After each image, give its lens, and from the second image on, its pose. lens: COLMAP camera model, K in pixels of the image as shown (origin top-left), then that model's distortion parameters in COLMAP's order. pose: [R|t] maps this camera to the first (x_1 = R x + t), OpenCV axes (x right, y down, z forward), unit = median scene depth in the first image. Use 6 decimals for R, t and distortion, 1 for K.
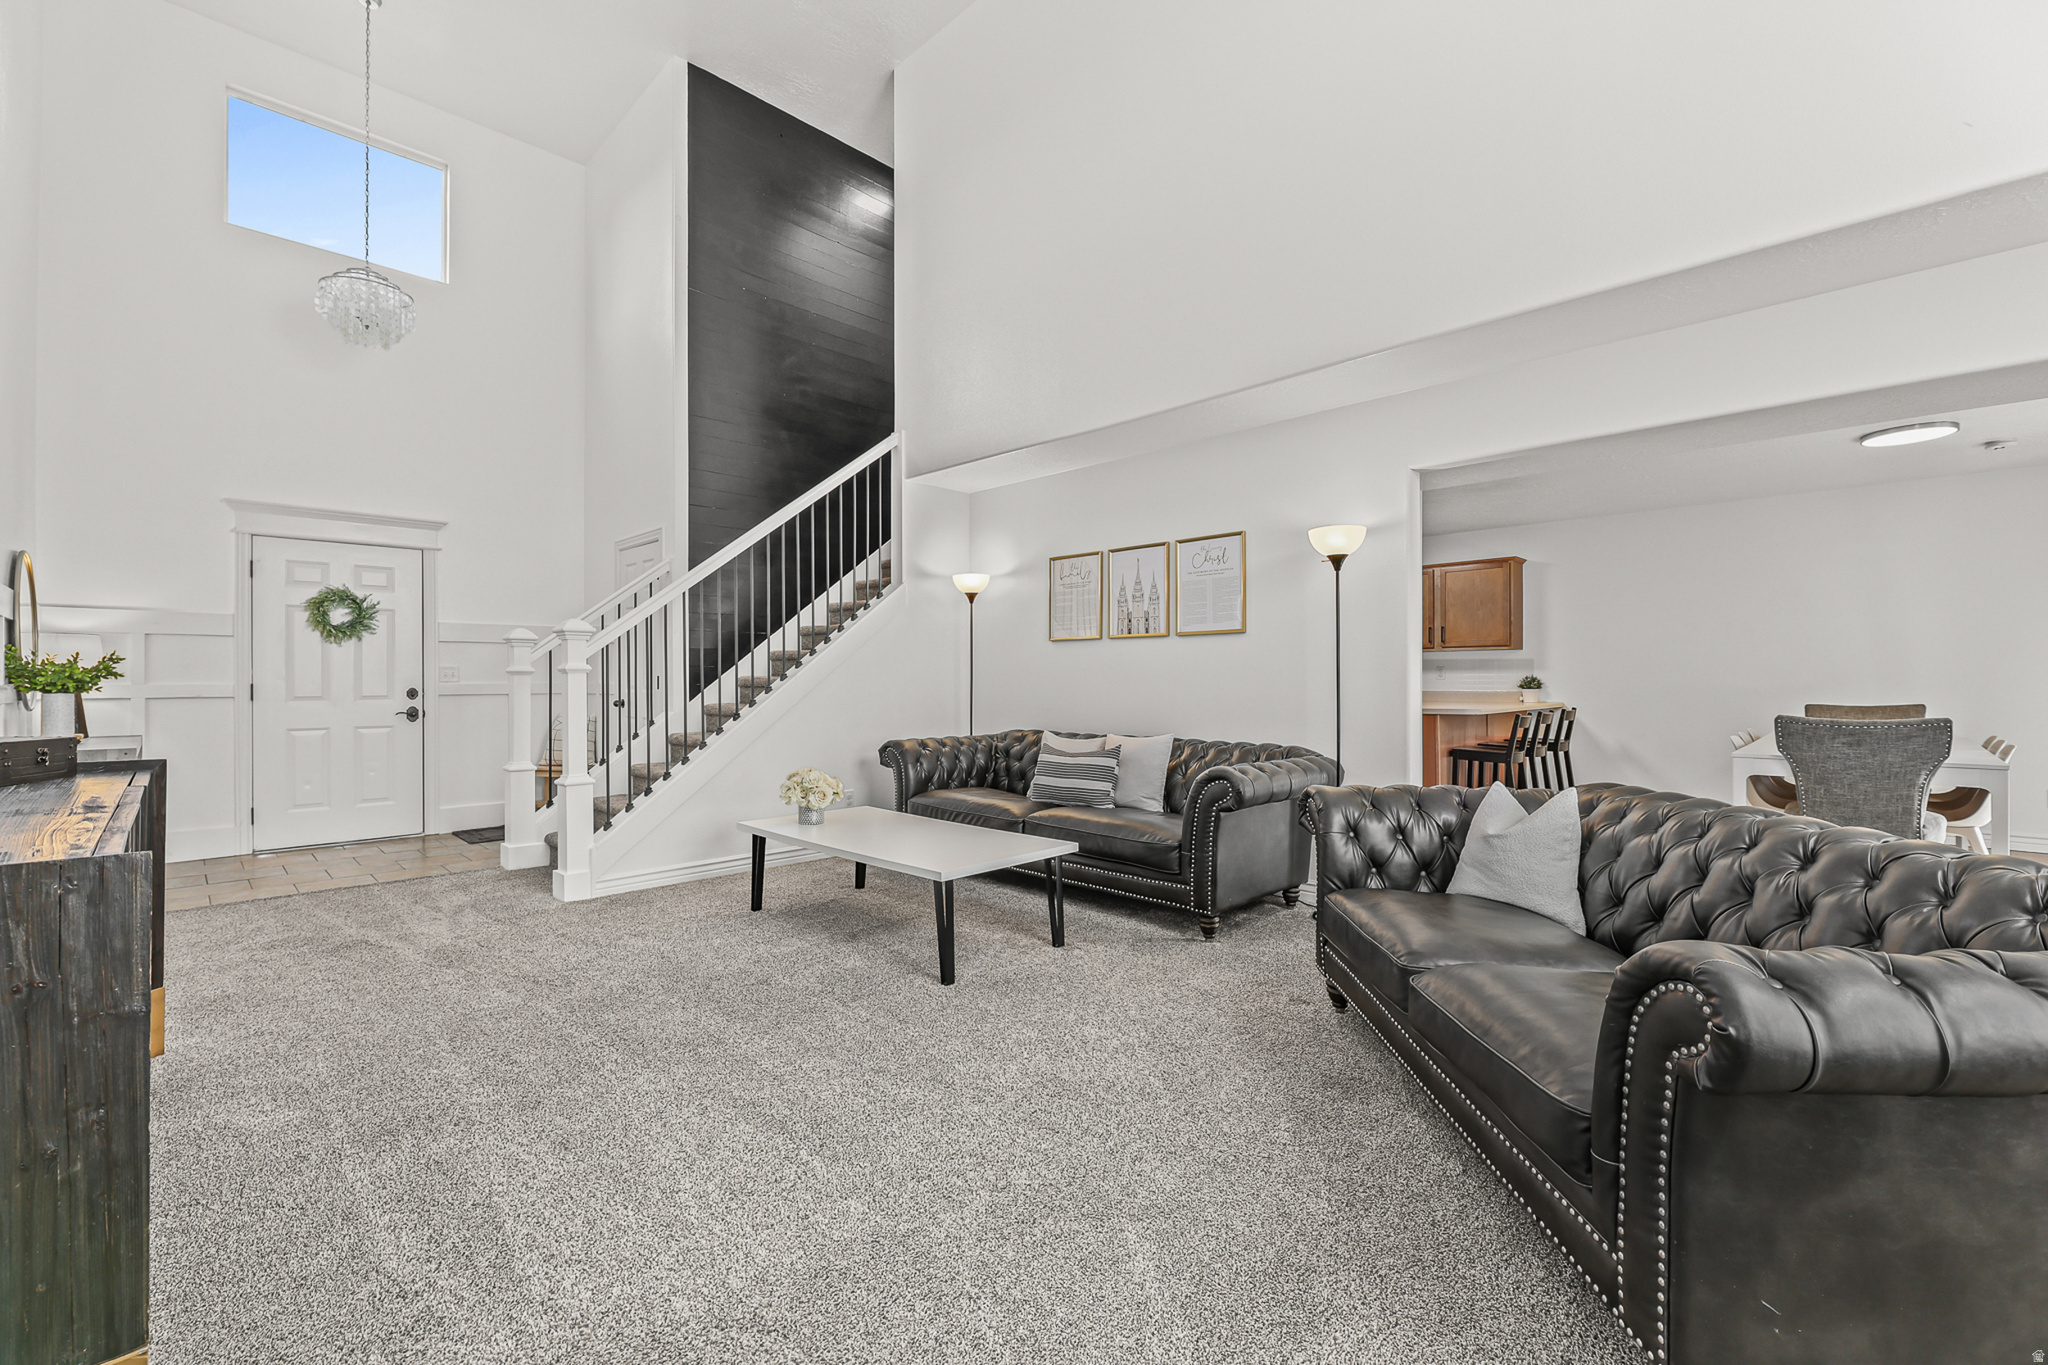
lens RADIAL K [[850.5, 0, 1024.0], [0, 850.5, 682.5], [0, 0, 1]] dist [-0.000114, 0.000029]
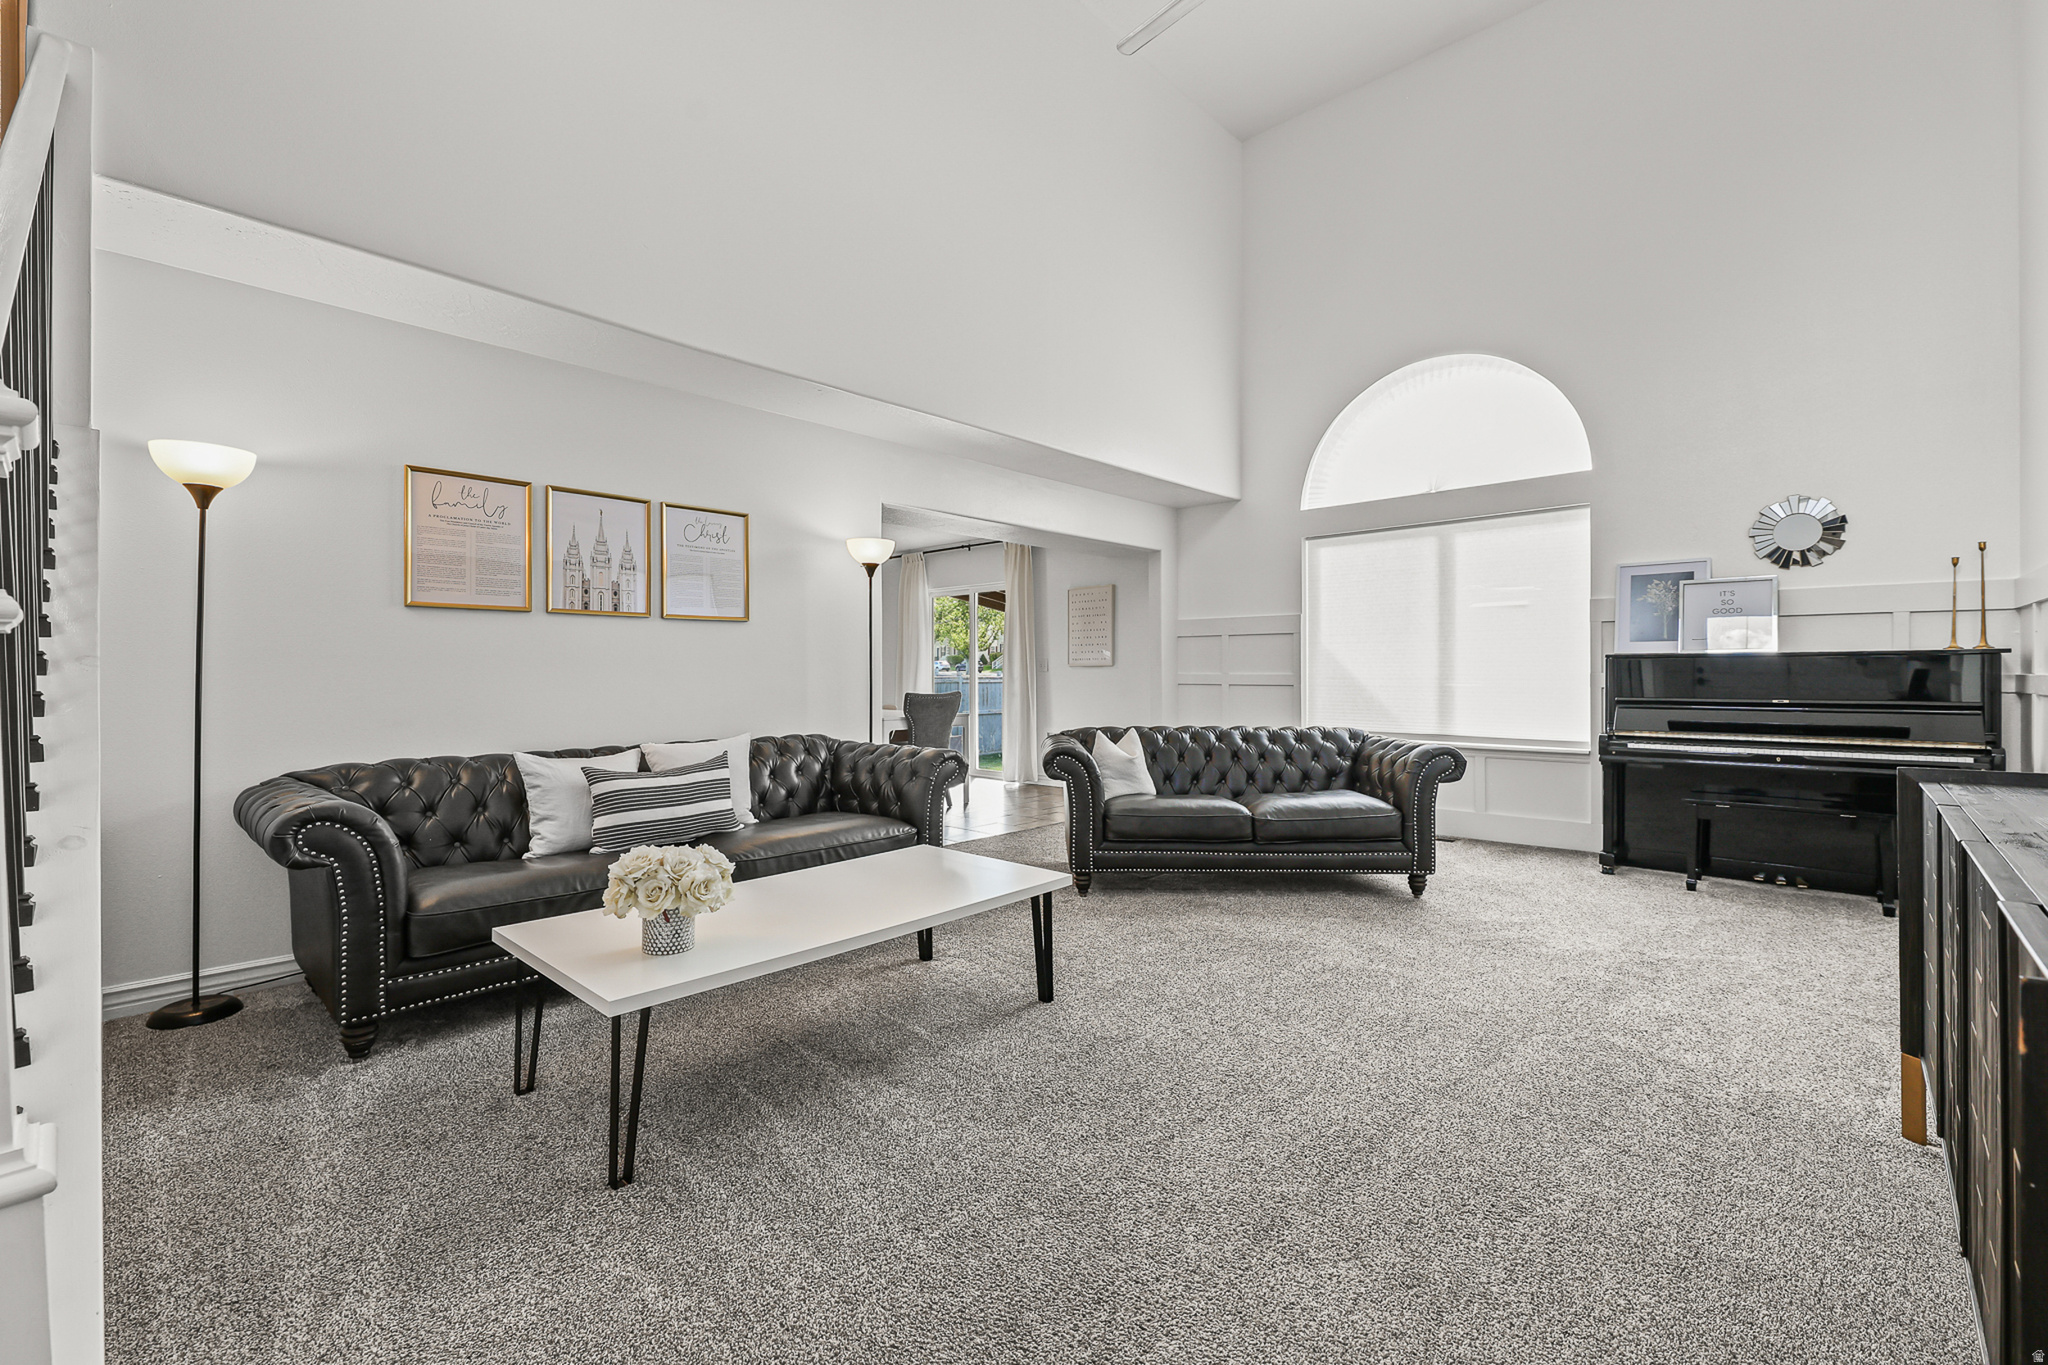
lens RADIAL K [[889.0, 0, 1021.6], [0, 889.0, 647.4], [0, 0, 1]] dist [0.024817, 0.000125]
pose [[-0.030488, 0.023517, 0.999258, -0.711565], [-0.000739, 0.999722, -0.023550, -0.006749], [-0.999535, -0.001457, -0.030462, 0.702877]]
